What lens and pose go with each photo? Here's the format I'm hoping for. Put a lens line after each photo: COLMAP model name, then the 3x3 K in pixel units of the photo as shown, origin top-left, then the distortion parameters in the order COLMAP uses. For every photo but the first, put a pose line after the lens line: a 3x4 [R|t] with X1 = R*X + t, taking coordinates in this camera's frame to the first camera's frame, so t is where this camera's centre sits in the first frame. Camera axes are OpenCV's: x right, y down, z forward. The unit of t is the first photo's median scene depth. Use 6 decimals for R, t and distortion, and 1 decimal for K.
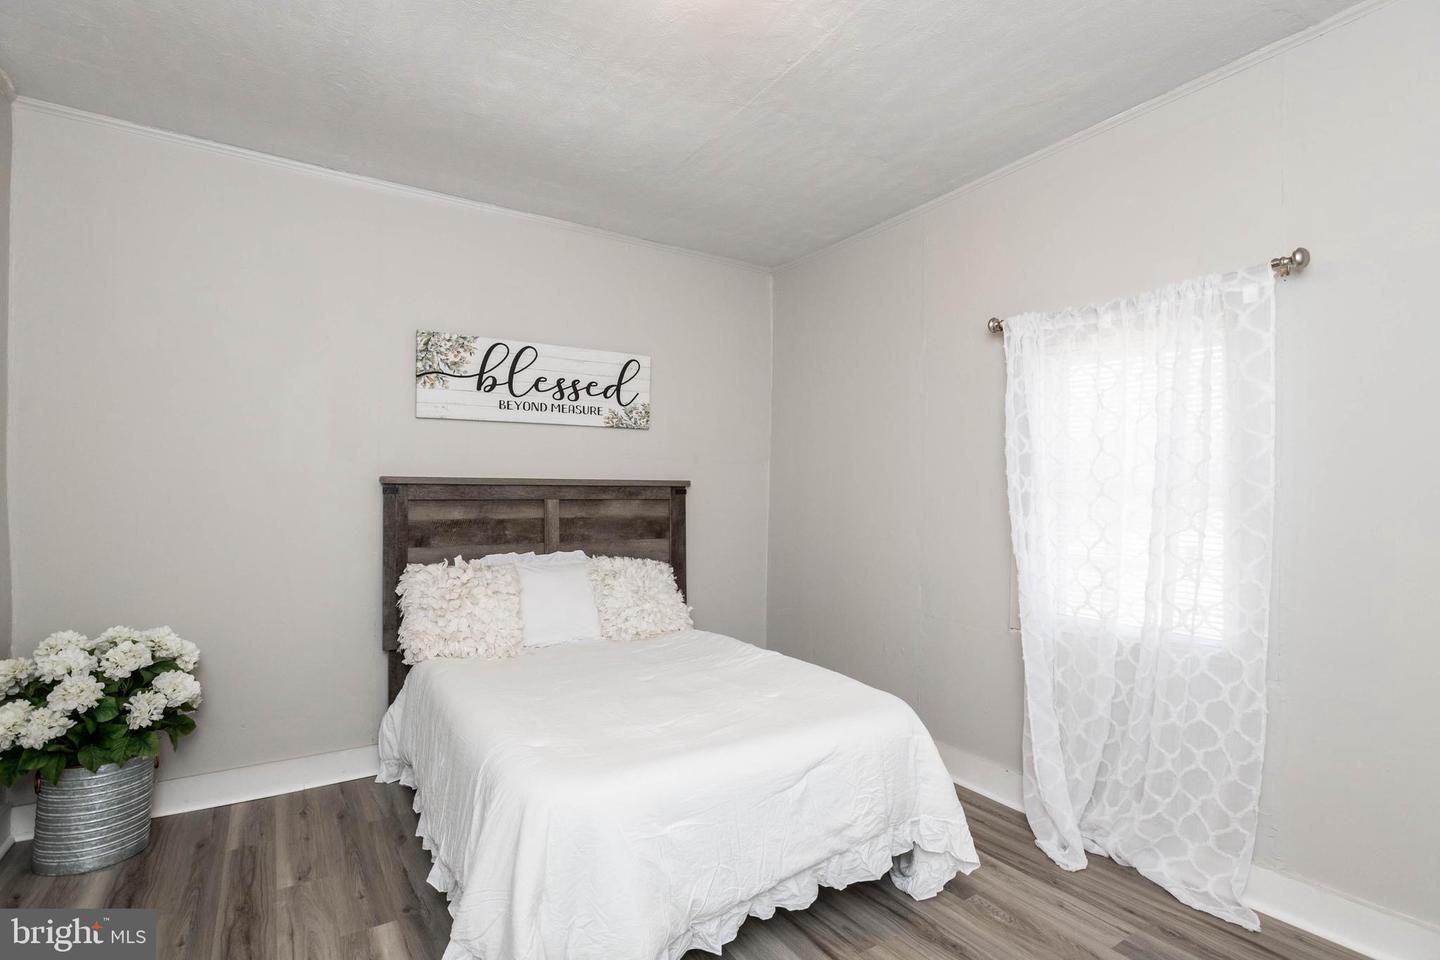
lens RADIAL K [[699.9, 0, 701.4], [0, 699.9, 475.2], [0, 0, 1]] dist [-0.020188, 0.017348]
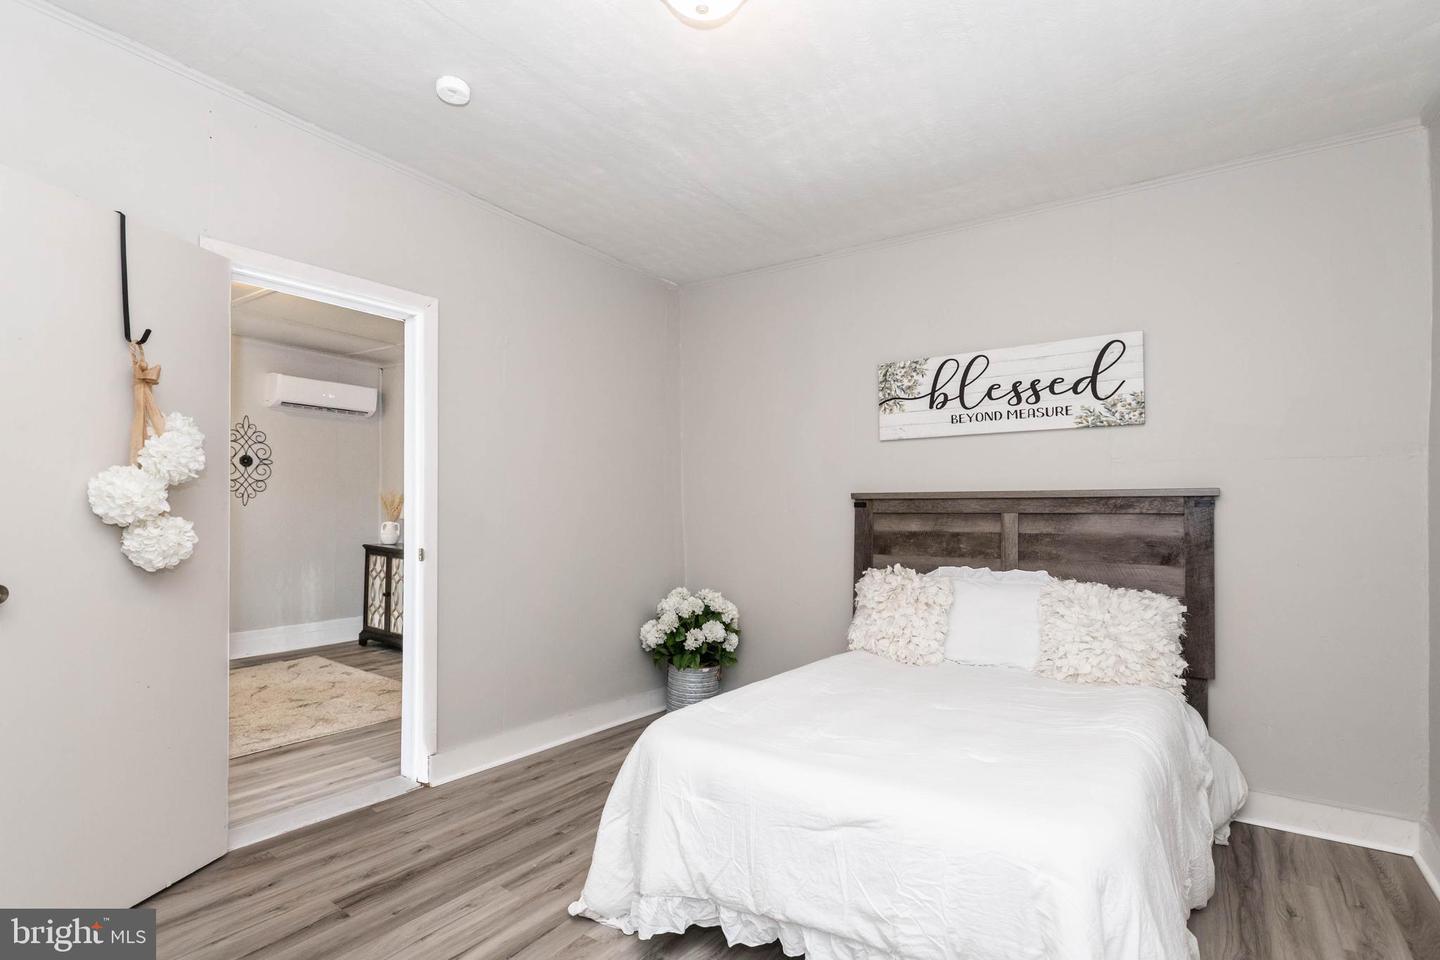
lens RADIAL K [[678.1, 0, 717.5], [0, 678.1, 495.7], [0, 0, 1]] dist [-0.026086, 0.007645]
pose [[0.388464, -0.022341, -0.921193, 0.469666], [0.022310, 0.999641, -0.014835, 0.016221], [0.921194, -0.014789, 0.388823, 0.296404]]
